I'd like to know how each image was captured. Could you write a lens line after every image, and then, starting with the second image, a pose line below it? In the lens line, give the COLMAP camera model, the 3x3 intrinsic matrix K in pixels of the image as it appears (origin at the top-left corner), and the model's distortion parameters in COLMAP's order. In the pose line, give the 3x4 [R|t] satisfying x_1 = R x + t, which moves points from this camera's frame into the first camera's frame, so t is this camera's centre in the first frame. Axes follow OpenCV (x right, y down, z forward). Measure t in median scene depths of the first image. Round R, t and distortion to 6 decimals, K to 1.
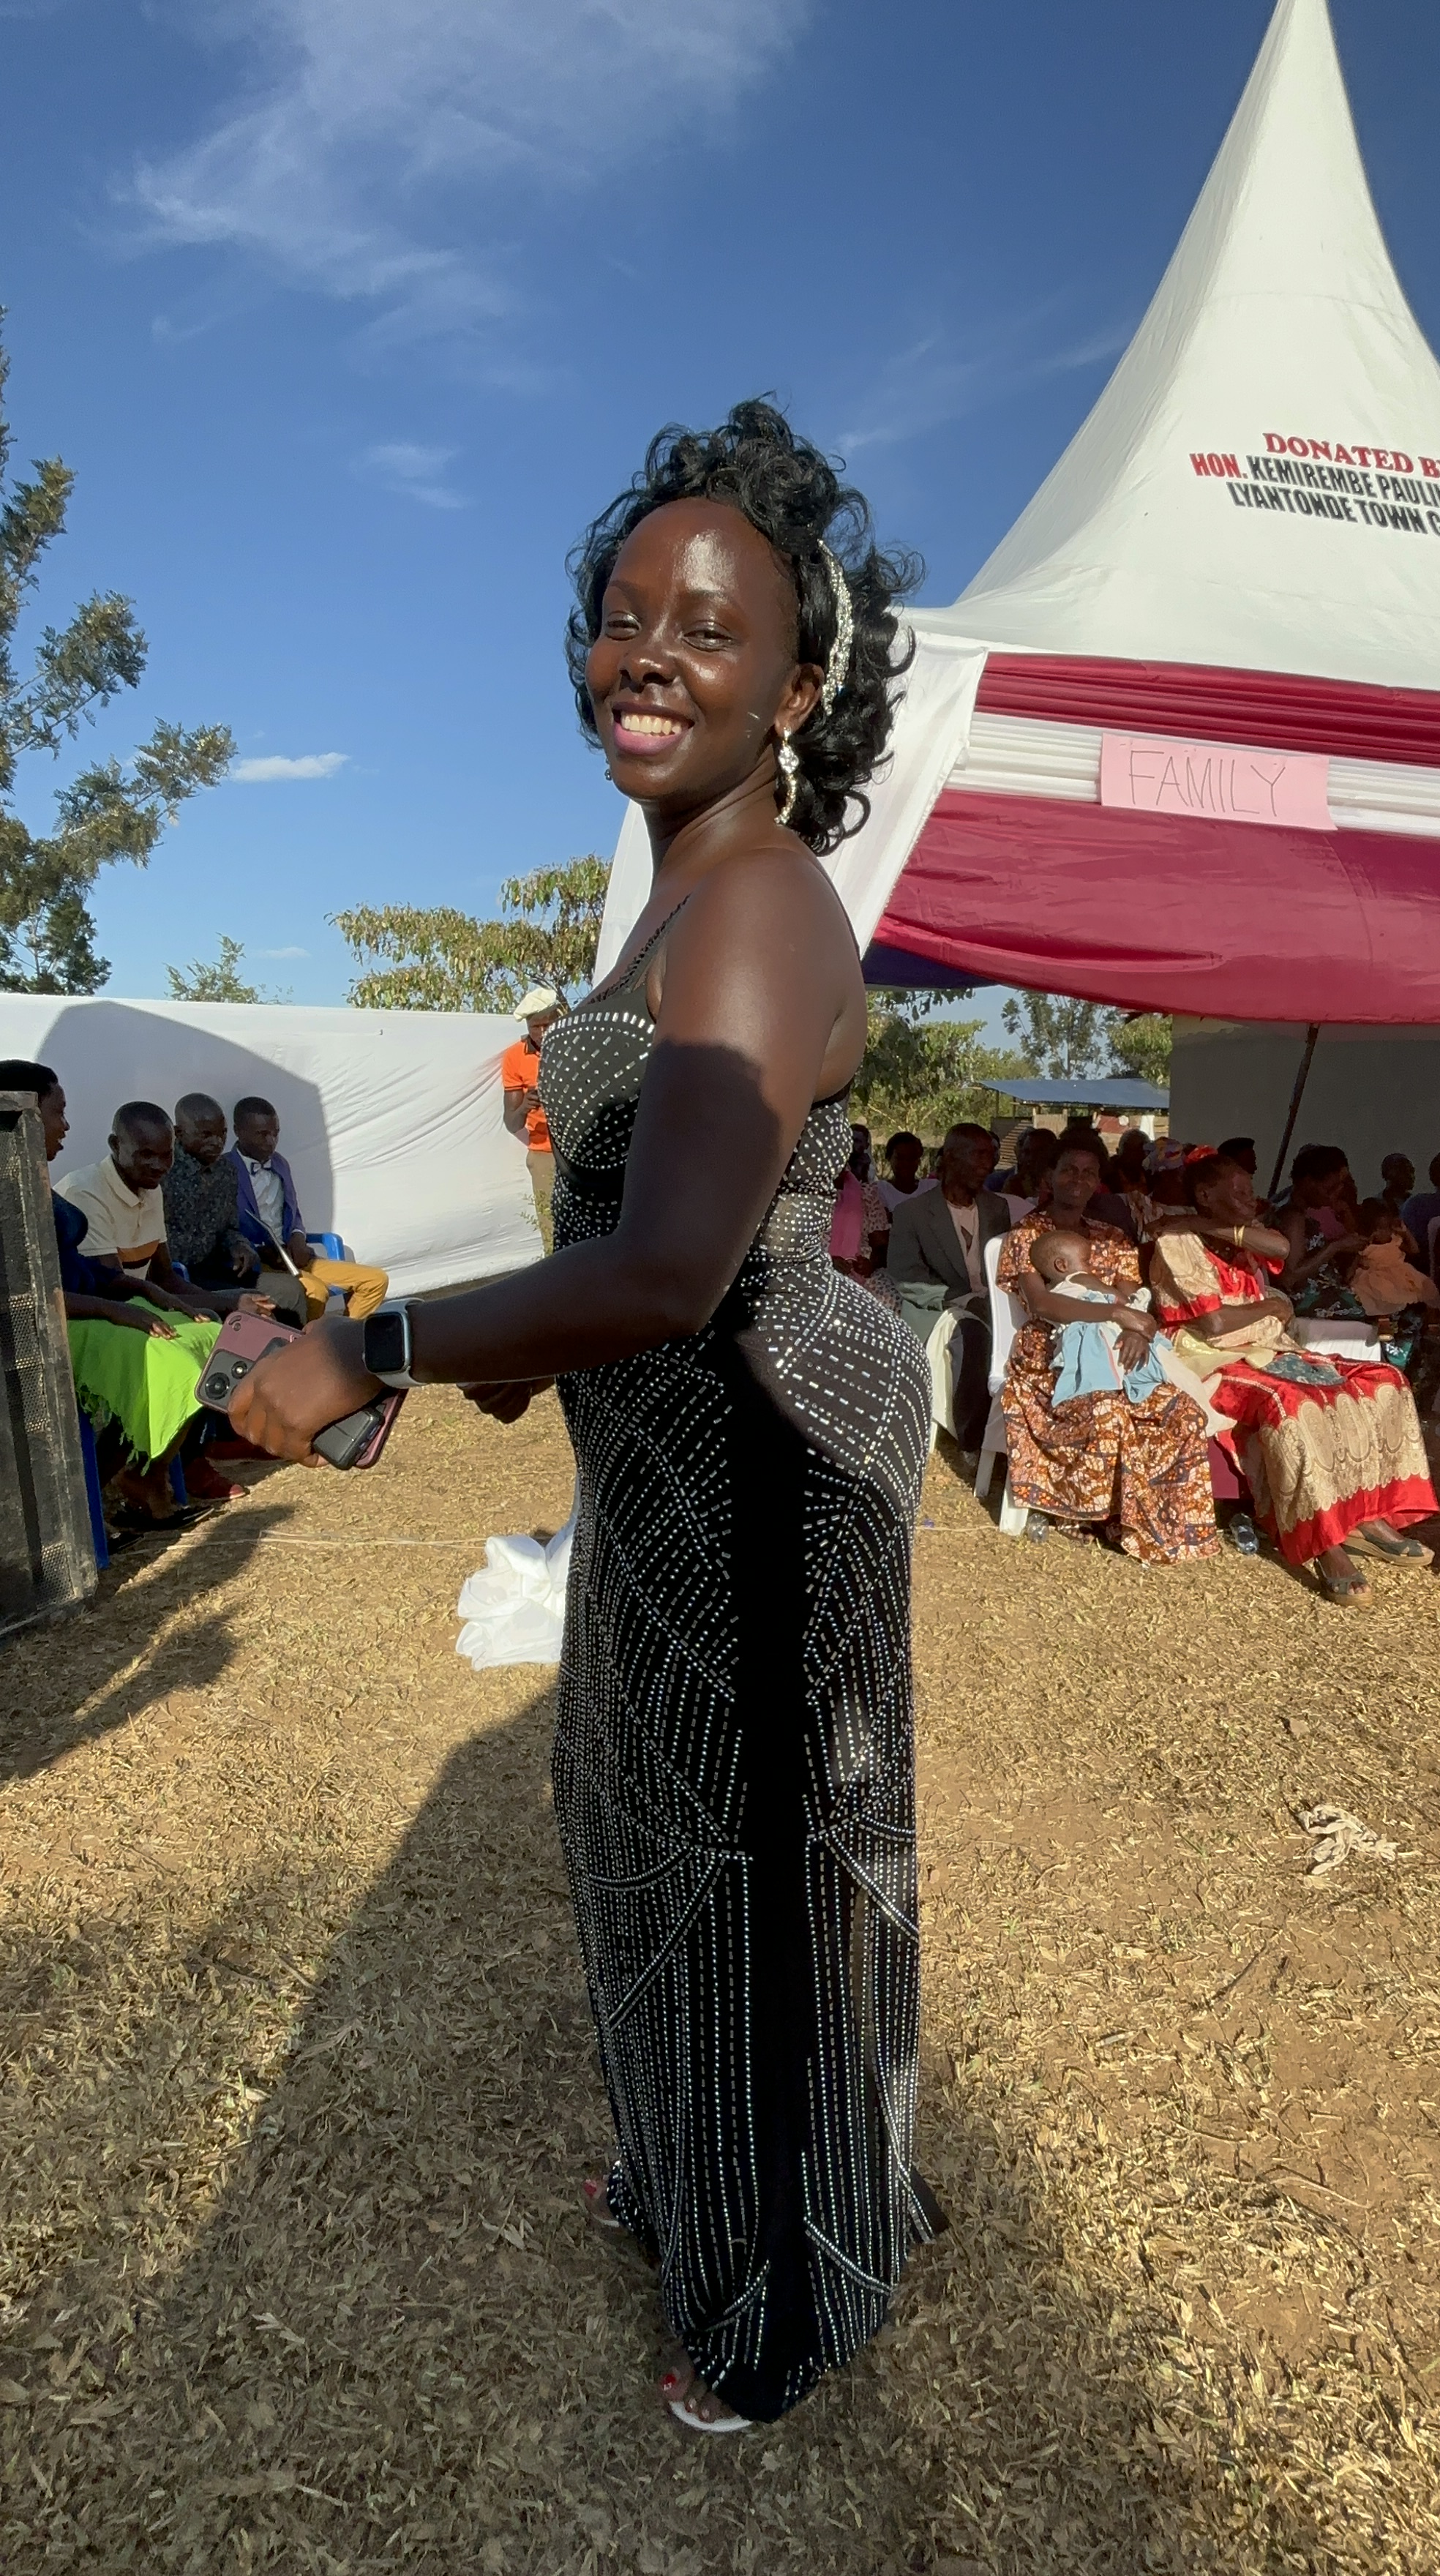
lens RADIAL K [[1167.5, 0, 723.5], [0, 1167.5, 1297.3], [0, 0, 1]] dist [0.001172, 0.000709]
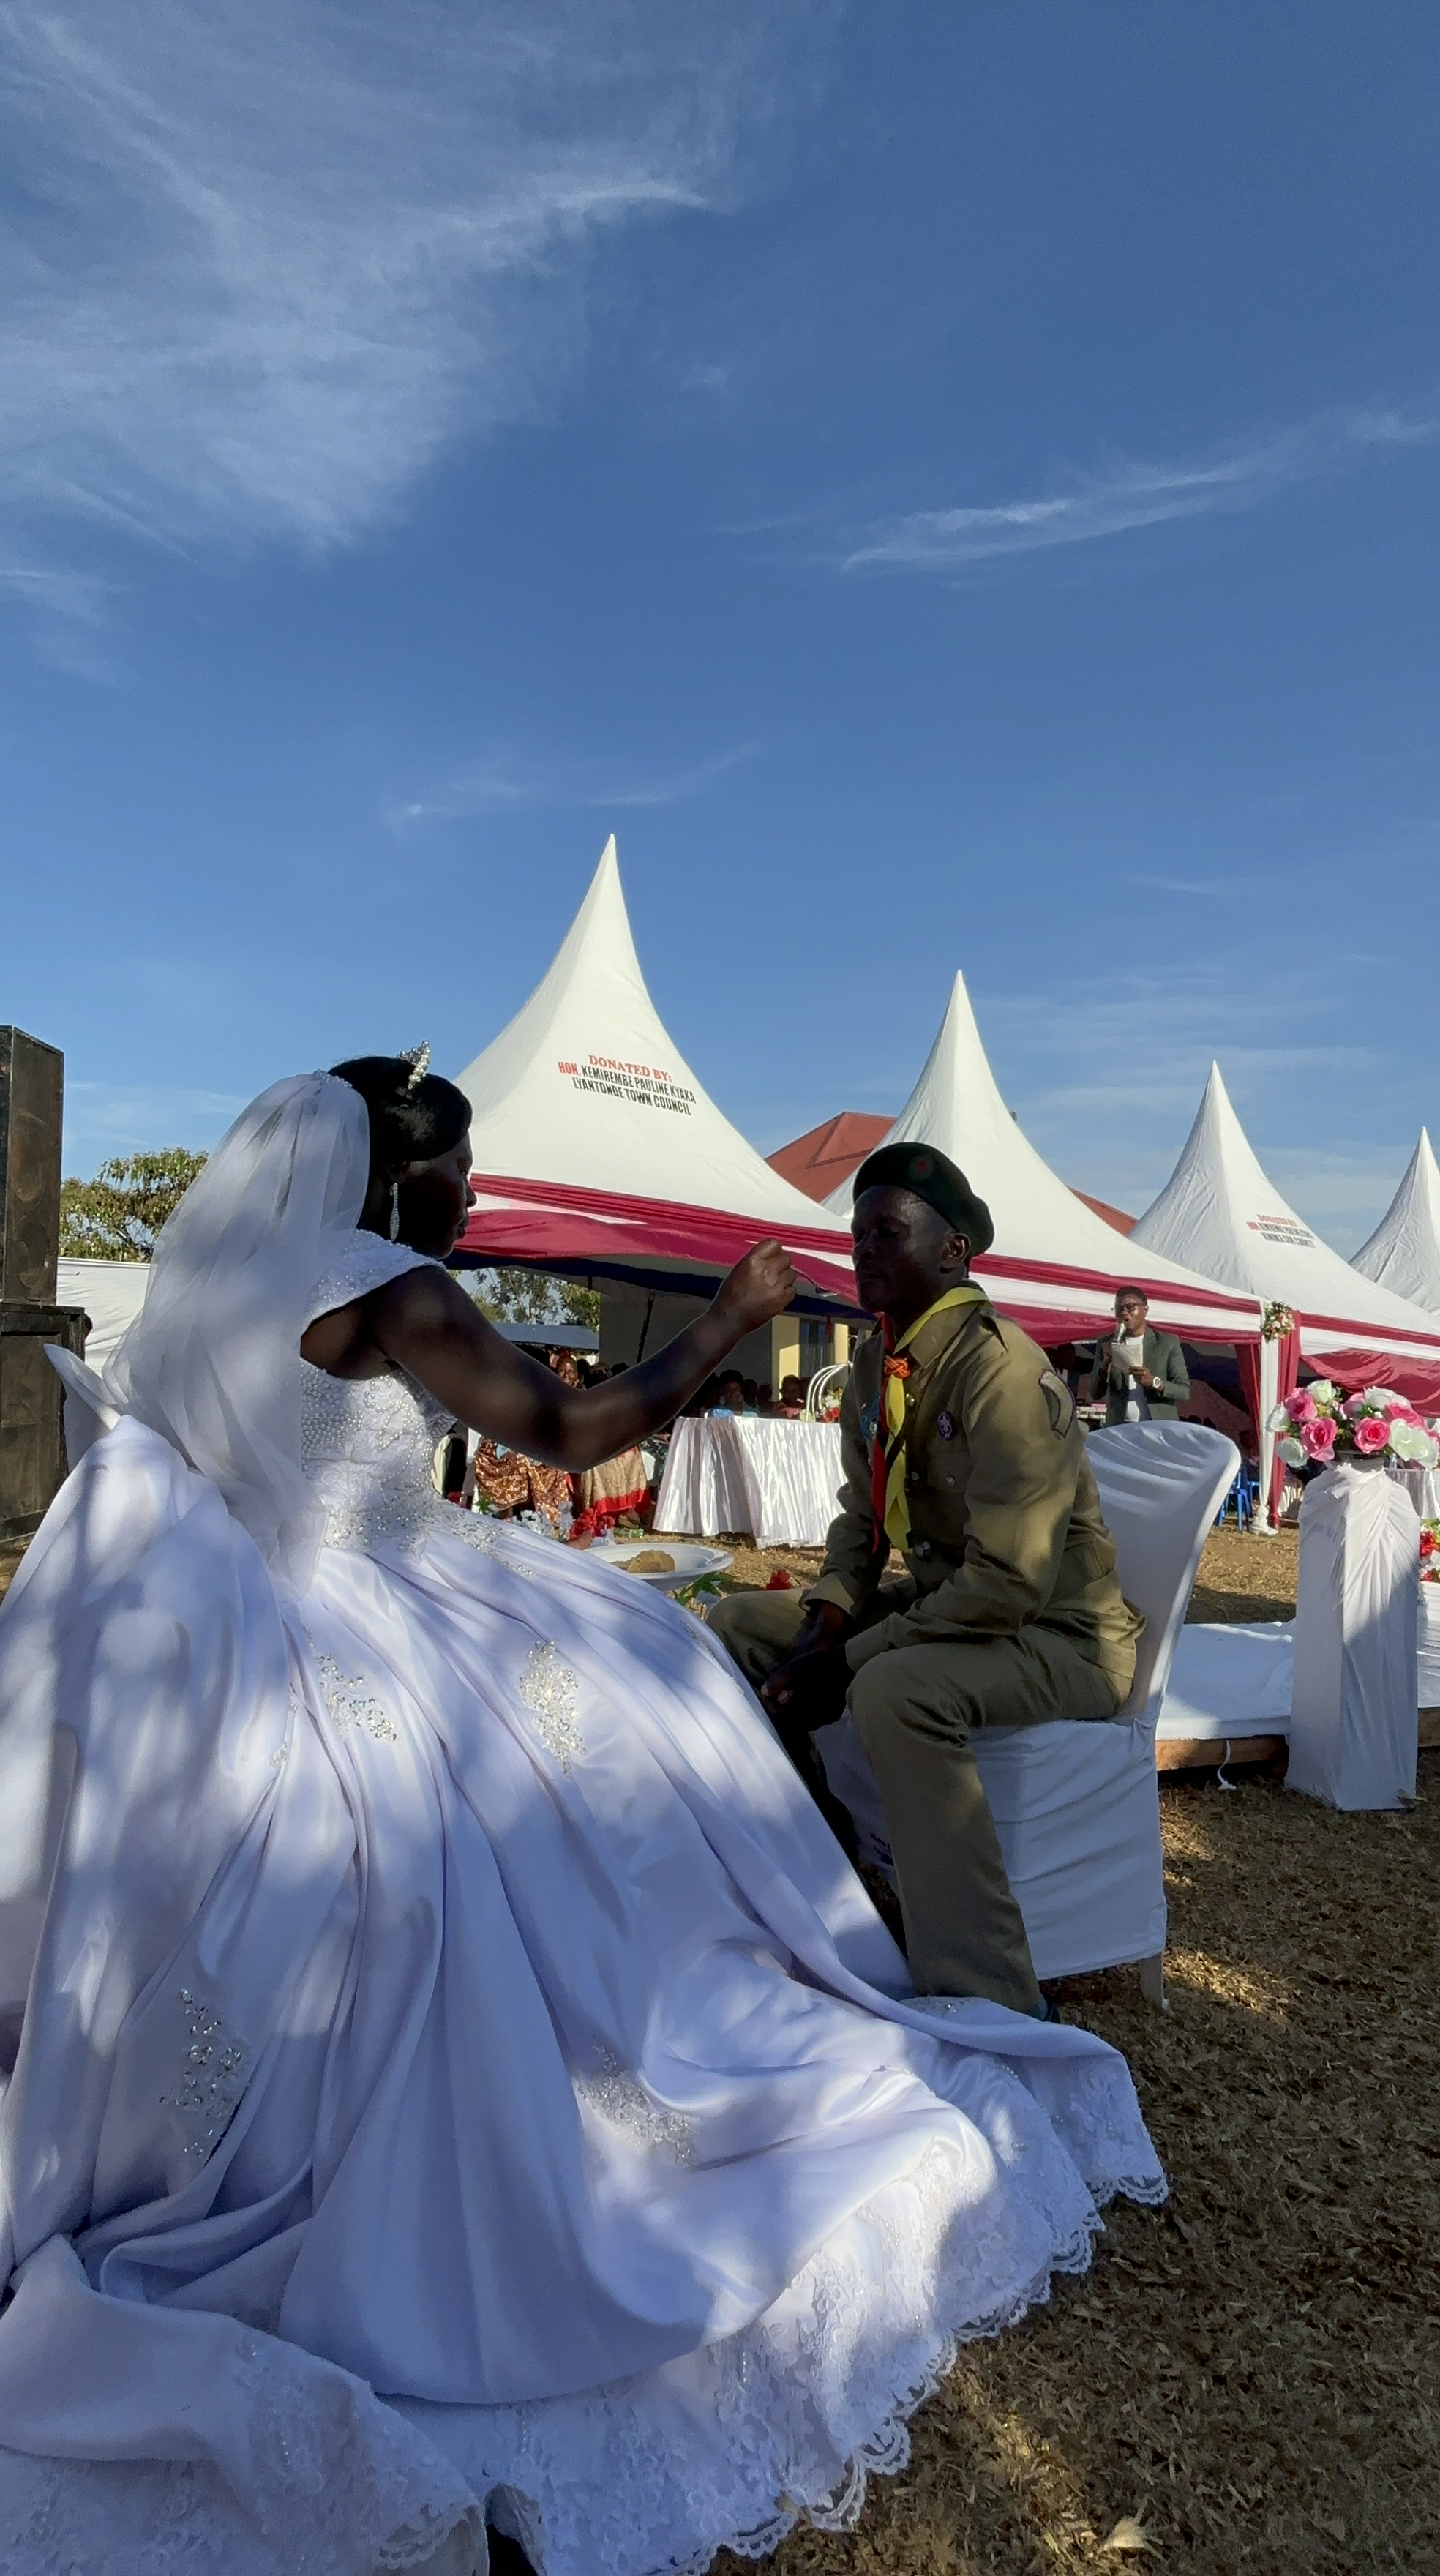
lens RADIAL K [[1167.5, 0, 722.6], [0, 1167.5, 1288.7], [0, 0, 1]] dist [0.001172, 0.000709]
pose [[0.903028, 0.060145, 0.425351, -0.255768], [0.030828, 0.978524, -0.203813, 0.199560], [-0.428475, 0.197162, 0.881780, -1.058354]]
